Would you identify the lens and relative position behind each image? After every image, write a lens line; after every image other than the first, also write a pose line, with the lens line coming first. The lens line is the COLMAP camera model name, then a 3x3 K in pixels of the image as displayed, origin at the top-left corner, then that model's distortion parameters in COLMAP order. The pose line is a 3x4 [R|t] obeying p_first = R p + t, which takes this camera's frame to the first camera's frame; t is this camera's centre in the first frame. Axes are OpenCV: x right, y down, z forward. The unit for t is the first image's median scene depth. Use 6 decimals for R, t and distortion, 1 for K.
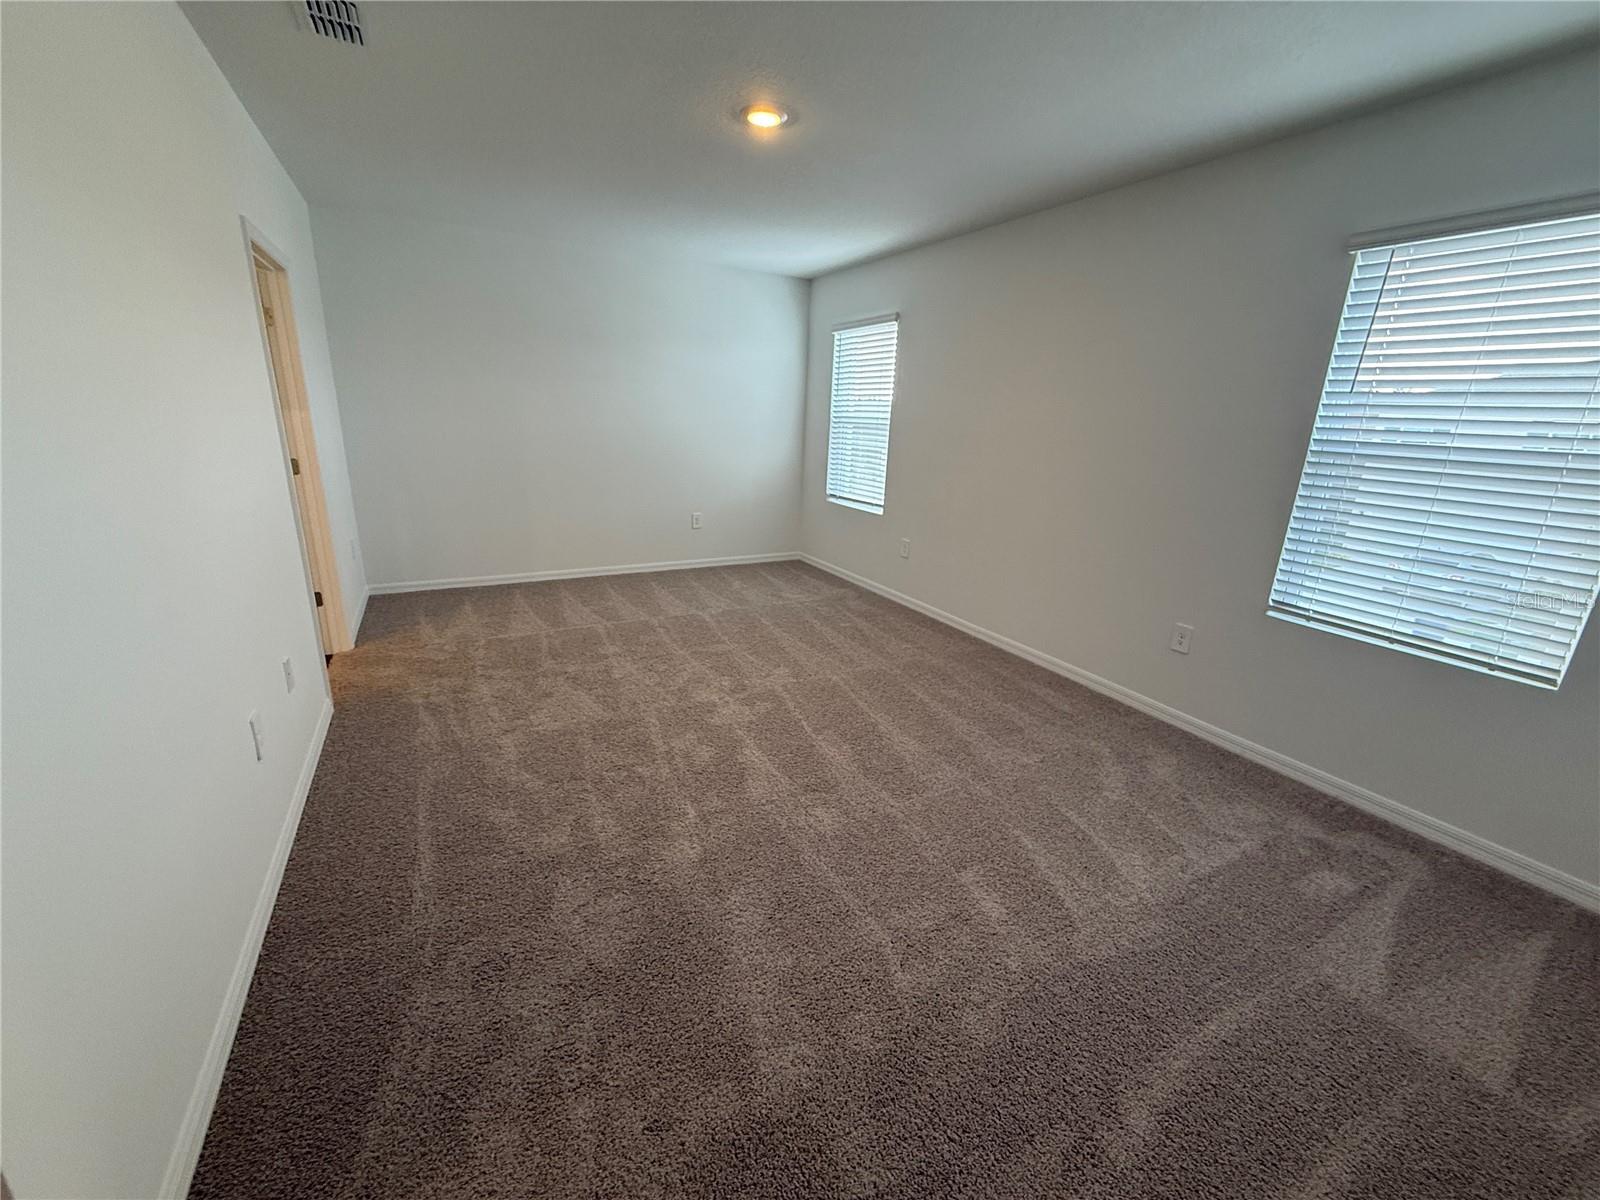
lens RADIAL K [[642.4, 0, 800.0], [0, 642.4, 600.0], [0, 0, 1]] dist [-0.000466, -0.000339]
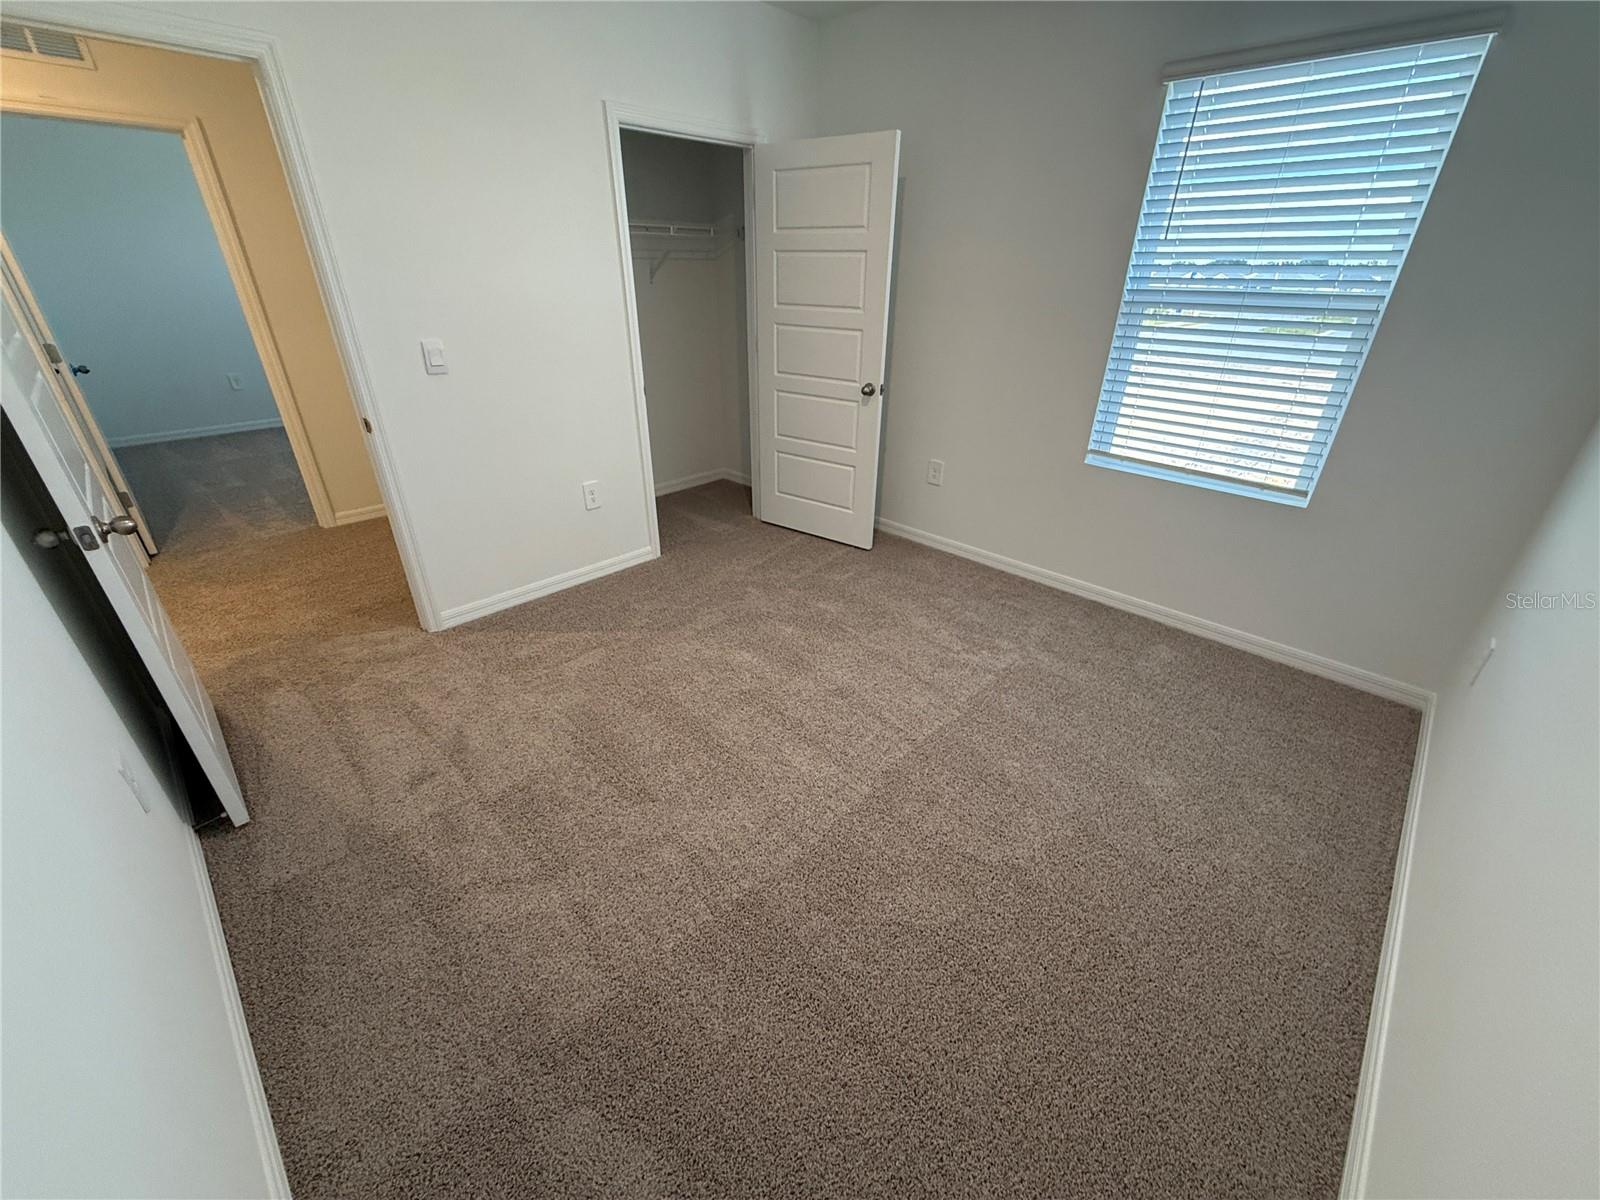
lens RADIAL K [[630.5, 0, 800.0], [0, 630.5, 600.0], [0, 0, 1]] dist [0.000496, -0.000209]
pose [[0.951347, -0.157105, 0.265059, -0.071595], [0.100187, 0.971224, 0.216069, -0.039595], [-0.291378, -0.179001, 0.939712, 0.124133]]
